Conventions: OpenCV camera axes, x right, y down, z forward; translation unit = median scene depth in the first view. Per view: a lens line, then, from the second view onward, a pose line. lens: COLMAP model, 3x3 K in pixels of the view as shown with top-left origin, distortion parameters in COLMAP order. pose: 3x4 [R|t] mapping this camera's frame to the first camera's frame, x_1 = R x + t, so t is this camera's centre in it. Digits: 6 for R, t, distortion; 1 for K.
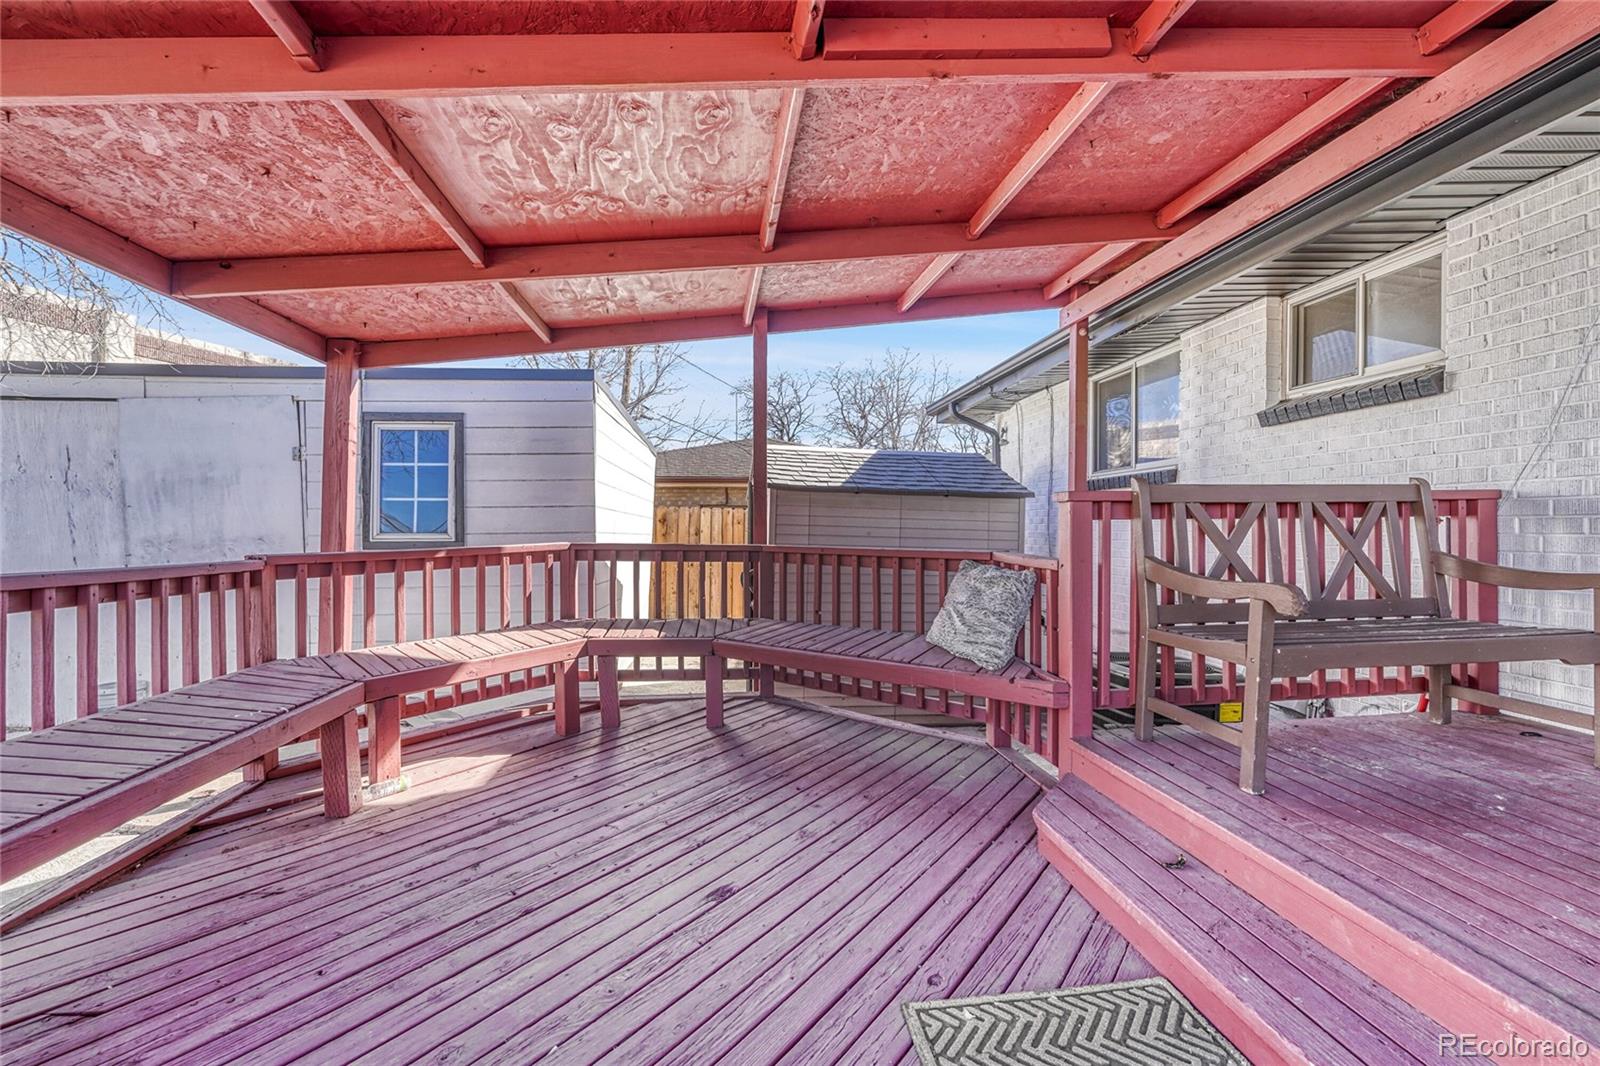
lens RADIAL K [[648.7, 0, 798.1], [0, 648.7, 528.0], [0, 0, 1]] dist [-0.003554, -0.000205]
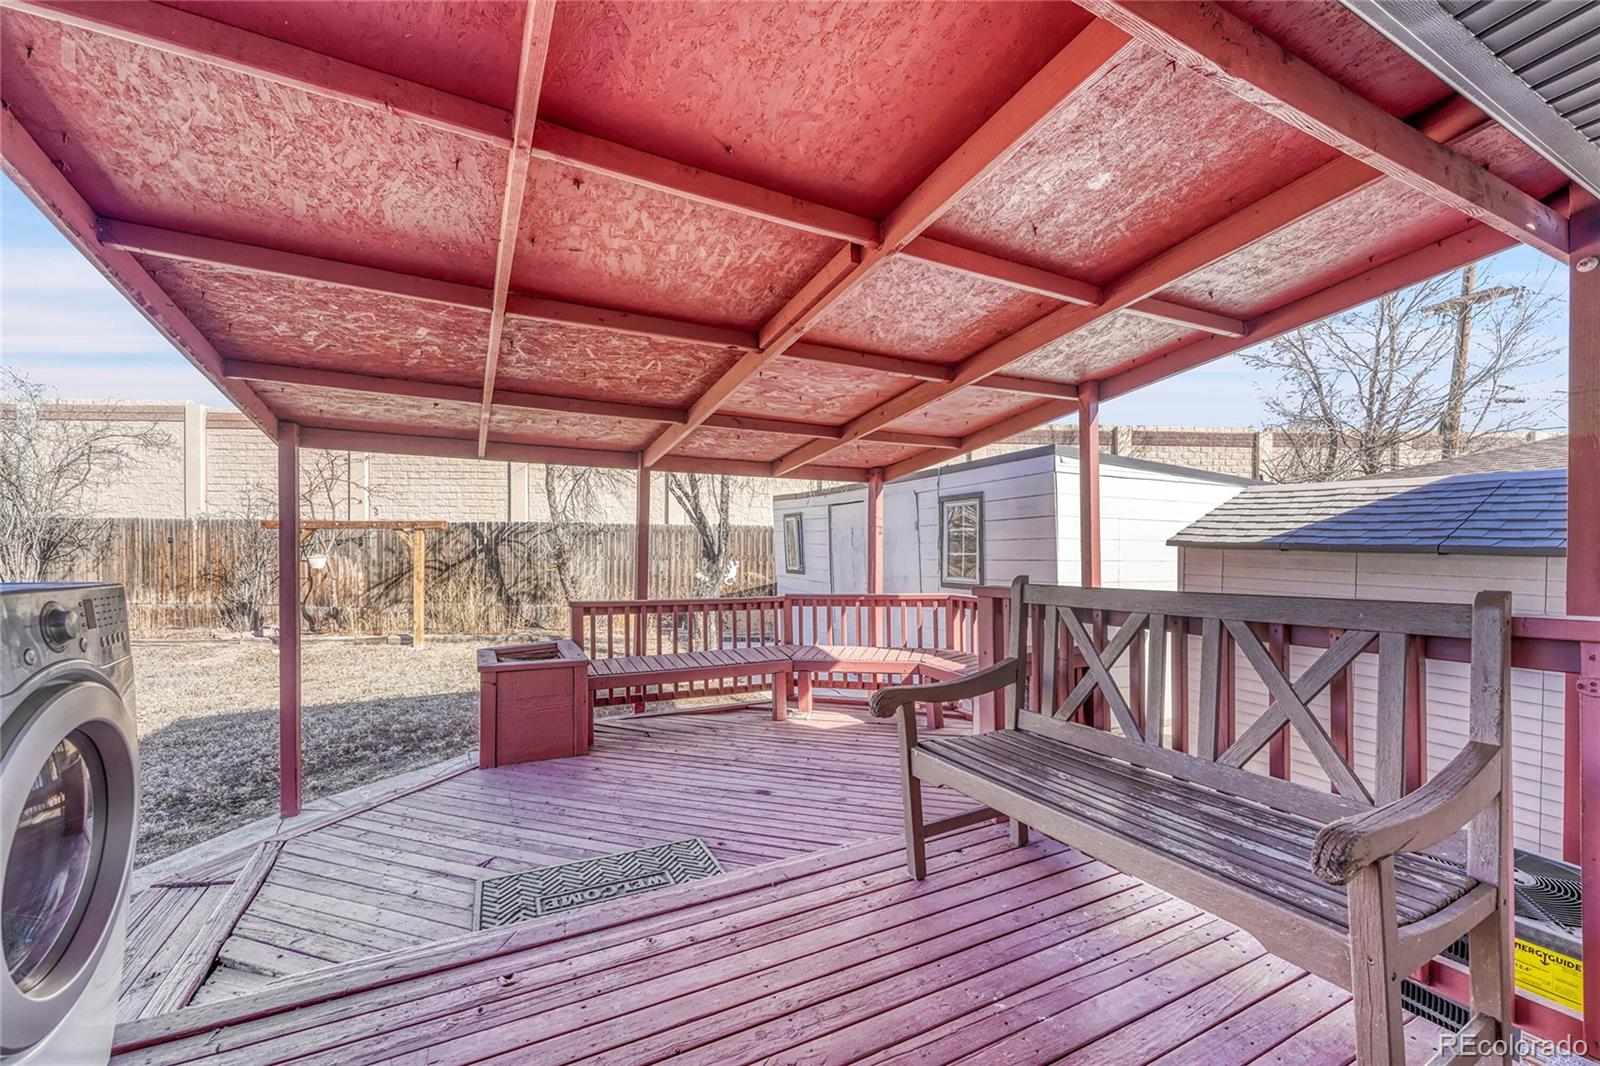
lens RADIAL K [[648.7, 0, 797.7], [0, 648.7, 547.9], [0, 0, 1]] dist [-0.003554, -0.000205]
pose [[0.338986, -0.000110, -0.940791, 1.027532], [-0.000278, 1.000000, -0.000217, -0.092267], [0.940791, 0.000335, 0.338986, 0.269855]]
